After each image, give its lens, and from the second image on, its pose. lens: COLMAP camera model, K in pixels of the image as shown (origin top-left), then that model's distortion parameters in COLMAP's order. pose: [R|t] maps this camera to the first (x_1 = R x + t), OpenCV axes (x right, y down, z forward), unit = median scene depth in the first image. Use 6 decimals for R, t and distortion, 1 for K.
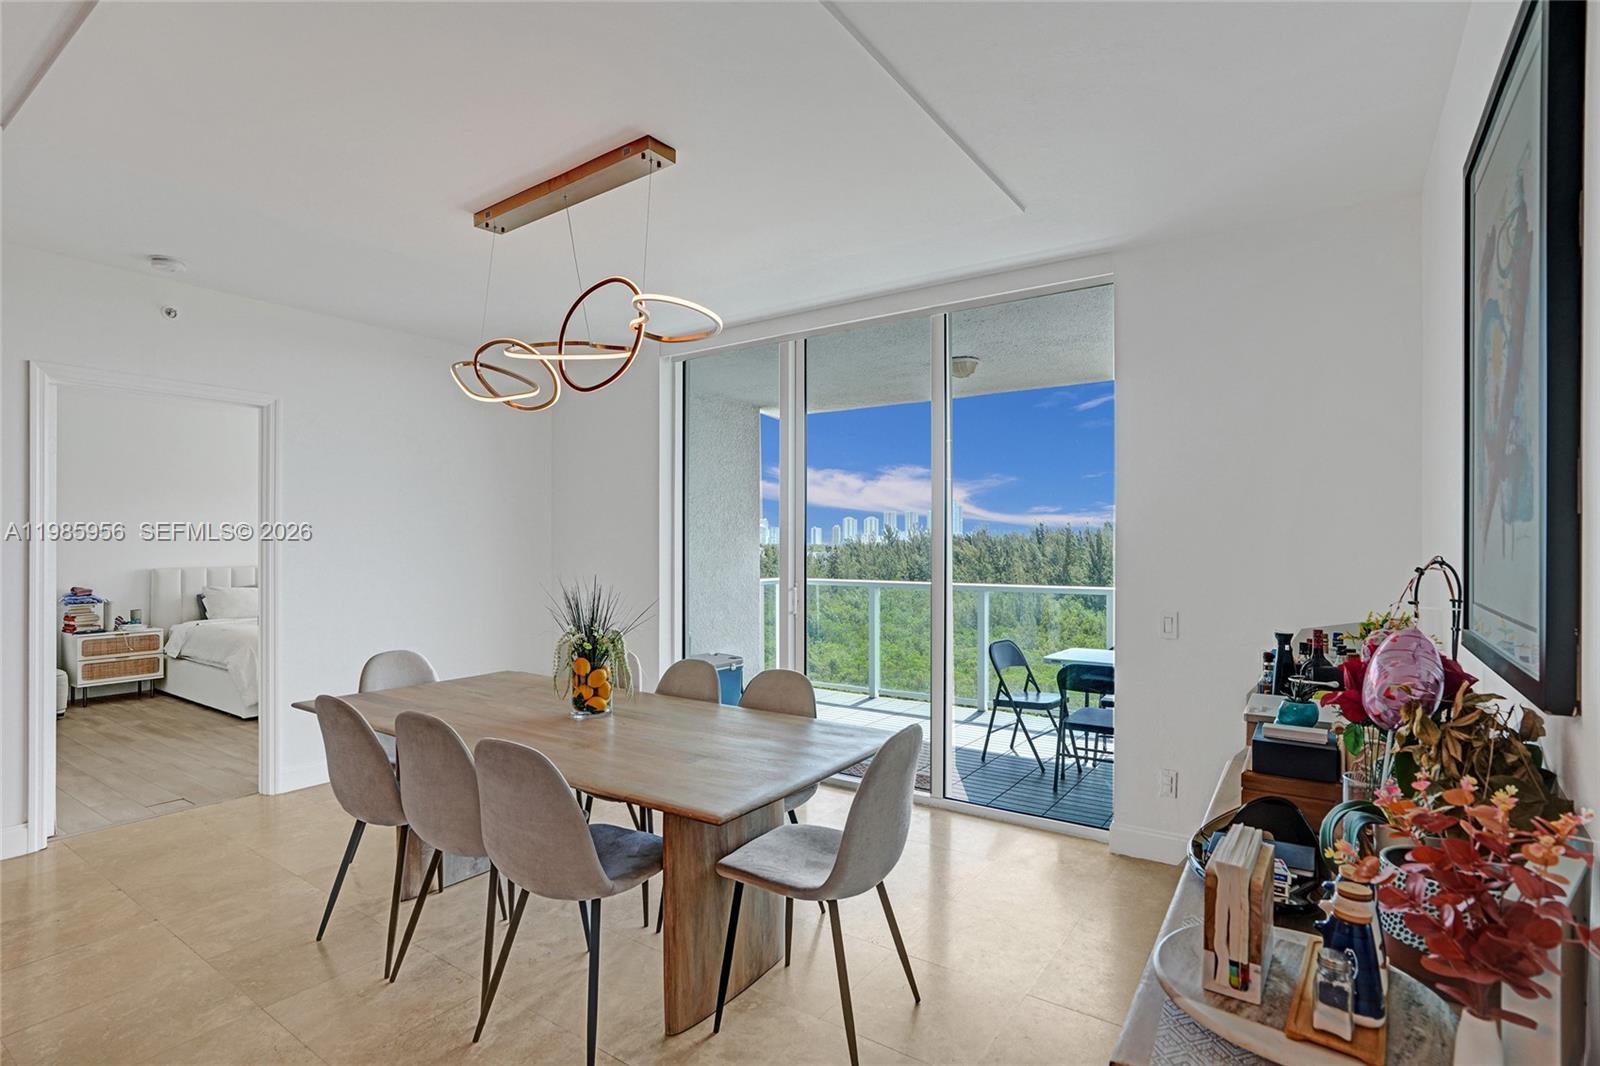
lens RADIAL K [[769.0, 0, 808.2], [0, 769.0, 536.4], [0, 0, 1]] dist [-0.055768, 0.025373]
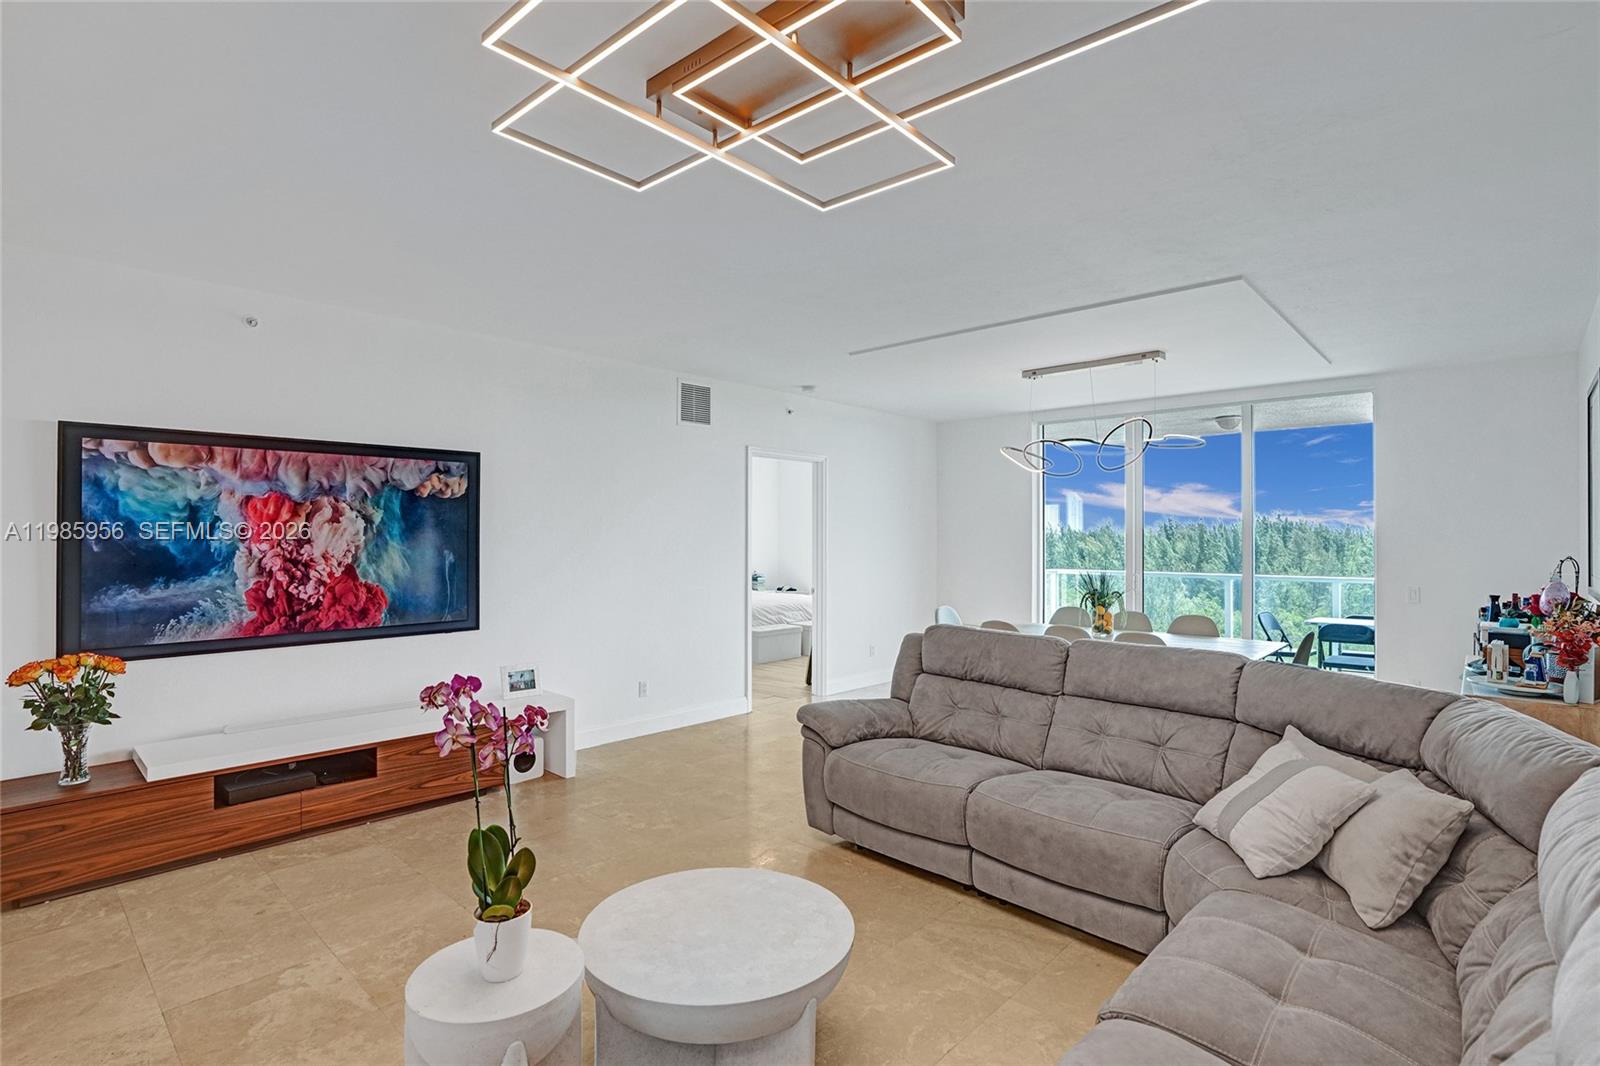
lens RADIAL K [[762.6, 0, 807.1], [0, 762.6, 530.5], [0, 0, 1]] dist [-0.054710, 0.020625]
pose [[0.988144, 0.001252, -0.153525, -0.766236], [-0.001454, 0.999998, -0.001203, -0.030709], [0.153523, 0.001412, 0.988144, -1.062778]]
